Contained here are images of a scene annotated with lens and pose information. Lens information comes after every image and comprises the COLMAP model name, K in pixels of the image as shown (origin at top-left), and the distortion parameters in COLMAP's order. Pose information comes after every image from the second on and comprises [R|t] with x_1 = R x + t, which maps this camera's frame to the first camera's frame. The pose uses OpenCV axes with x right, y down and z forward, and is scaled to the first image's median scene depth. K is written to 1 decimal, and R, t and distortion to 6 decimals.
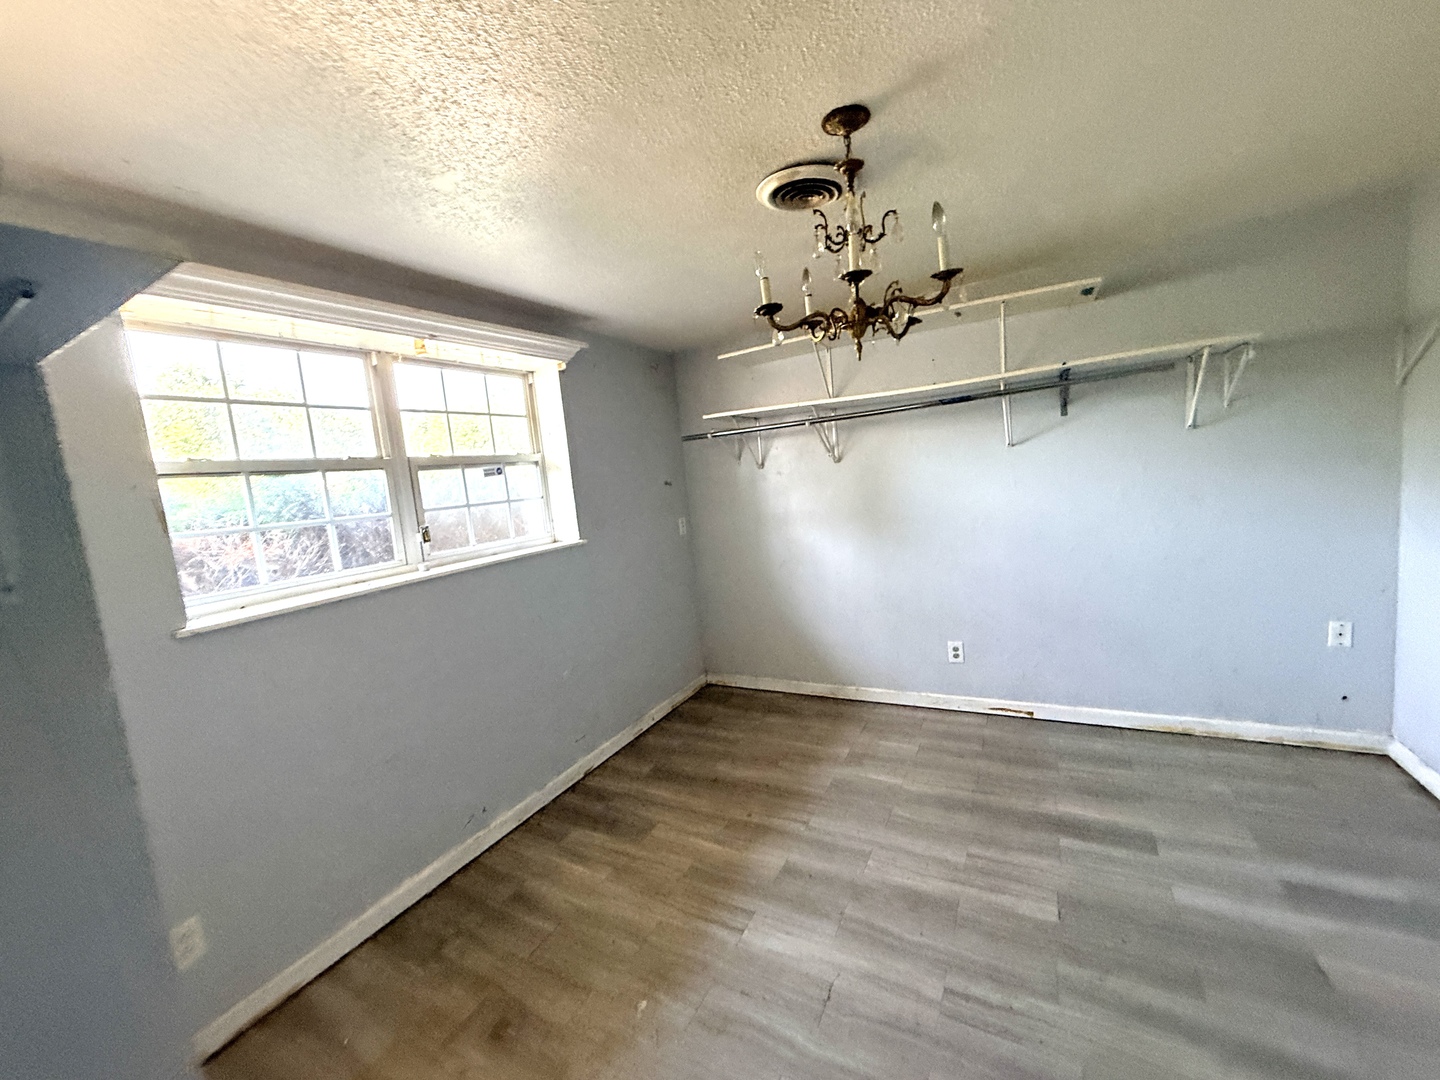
lens RADIAL K [[571.3, 0, 711.4], [0, 571.3, 538.3], [0, 0, 1]] dist [0.000034, -0.000084]
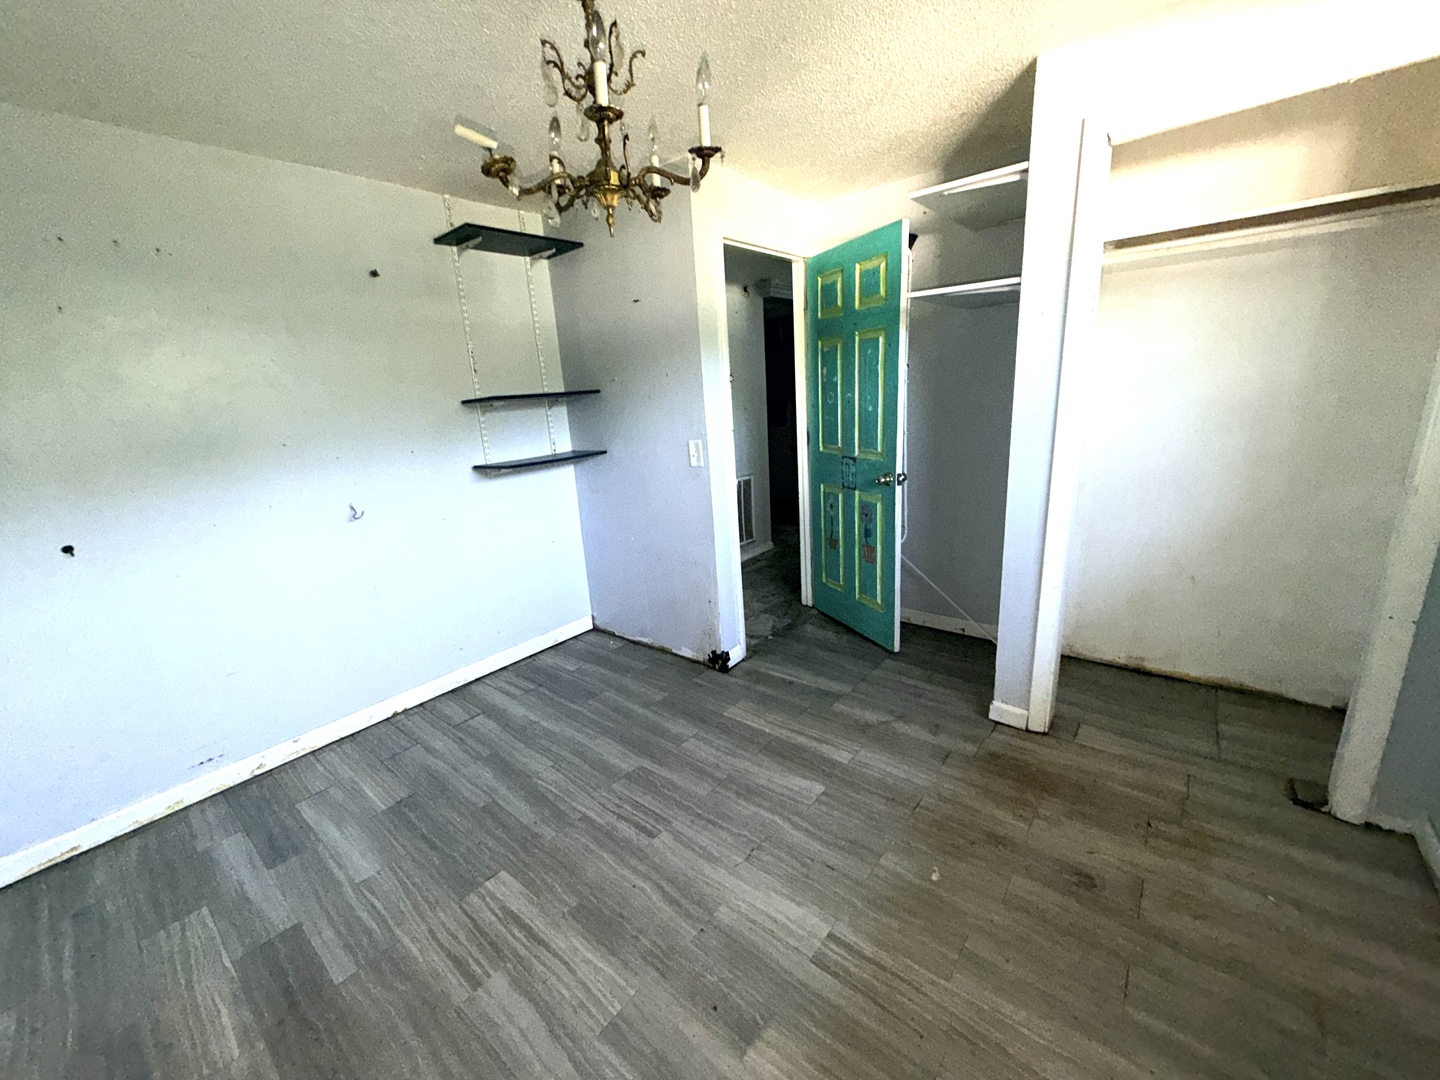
lens RADIAL K [[571.3, 0, 711.4], [0, 571.3, 538.3], [0, 0, 1]] dist [0.000034, -0.000084]
pose [[-0.970073, 0.115272, 0.213707, -0.012973], [0.182562, 0.926540, 0.328930, -0.077708], [-0.160092, 0.358101, -0.919856, 1.055888]]
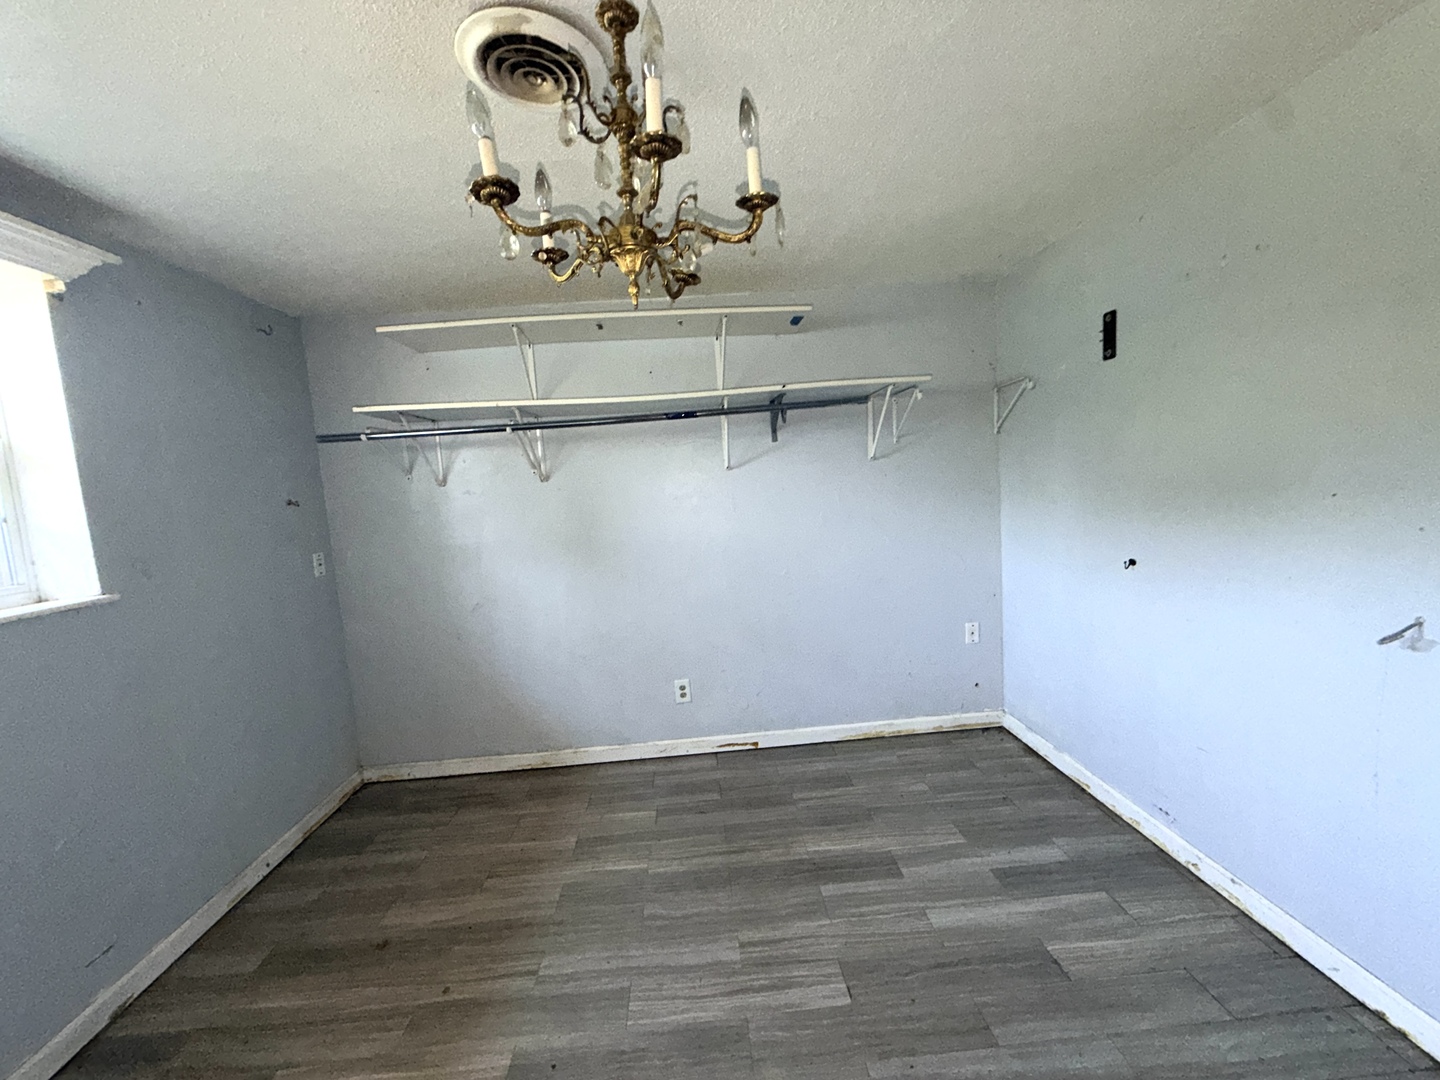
lens RADIAL K [[571.3, 0, 711.4], [0, 571.3, 538.3], [0, 0, 1]] dist [0.000034, -0.000084]
pose [[0.850769, -0.012442, 0.525392, -0.012751], [0.042069, 0.998124, -0.044486, -0.002877], [-0.523853, 0.059950, 0.849697, 0.212200]]
